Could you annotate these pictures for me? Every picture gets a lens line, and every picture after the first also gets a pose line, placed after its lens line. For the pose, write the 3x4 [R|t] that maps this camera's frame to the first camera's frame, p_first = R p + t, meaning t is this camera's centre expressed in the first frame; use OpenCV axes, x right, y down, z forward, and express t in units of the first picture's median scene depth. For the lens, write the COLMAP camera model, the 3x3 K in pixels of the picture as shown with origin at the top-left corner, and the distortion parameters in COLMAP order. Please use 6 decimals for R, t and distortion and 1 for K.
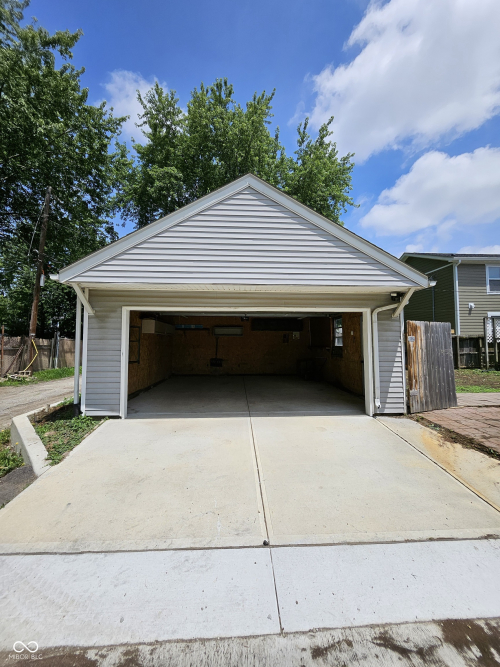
lens RADIAL K [[262.4, 0, 250.8], [0, 262.4, 330.2], [0, 0, 1]] dist [-0.007232, 0.000415]
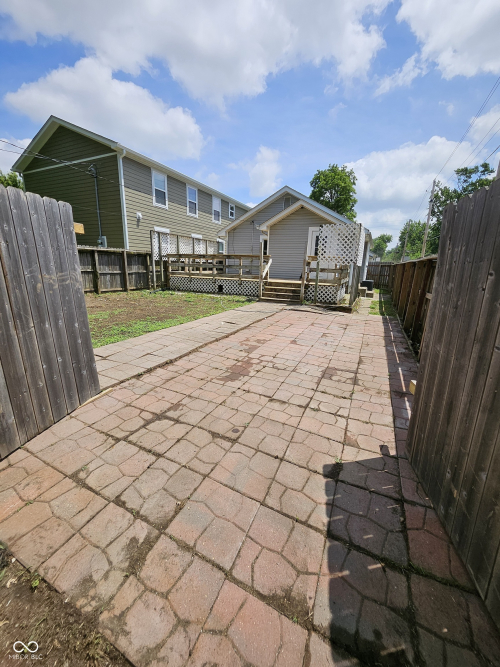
lens RADIAL K [[262.4, 0, 254.8], [0, 262.4, 330.8], [0, 0, 1]] dist [-0.007232, 0.000415]
pose [[0.468751, -0.202142, 0.859890, 0.531307], [-0.076929, 0.960423, 0.267712, 0.029649], [-0.879974, -0.191641, 0.434649, 0.557163]]
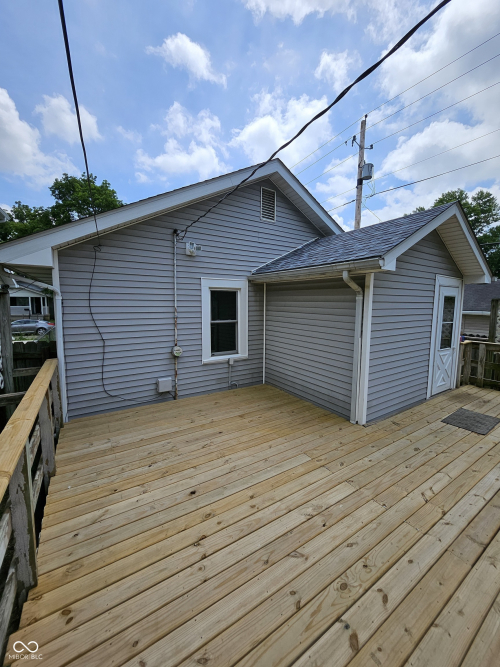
lens RADIAL K [[262.4, 0, 251.9], [0, 262.4, 332.2], [0, 0, 1]] dist [-0.007232, 0.000415]
pose [[-0.479303, -0.094390, 0.872559, 2.179496], [-0.051012, 0.995515, 0.079670, -0.086773], [-0.876166, -0.006325, -0.481969, 2.105950]]
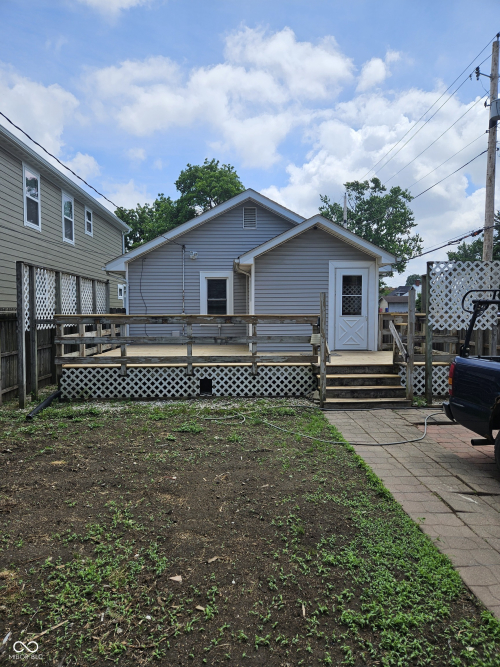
lens RADIAL K [[449.8, 0, 248.5], [0, 449.8, 327.8], [0, 0, 1]] dist [0.056311, -0.000817]
pose [[0.031519, -0.036075, 0.998852, 0.639455], [-0.049474, 0.998067, 0.037608, 0.006859], [-0.998278, -0.050602, 0.029673, 1.498455]]
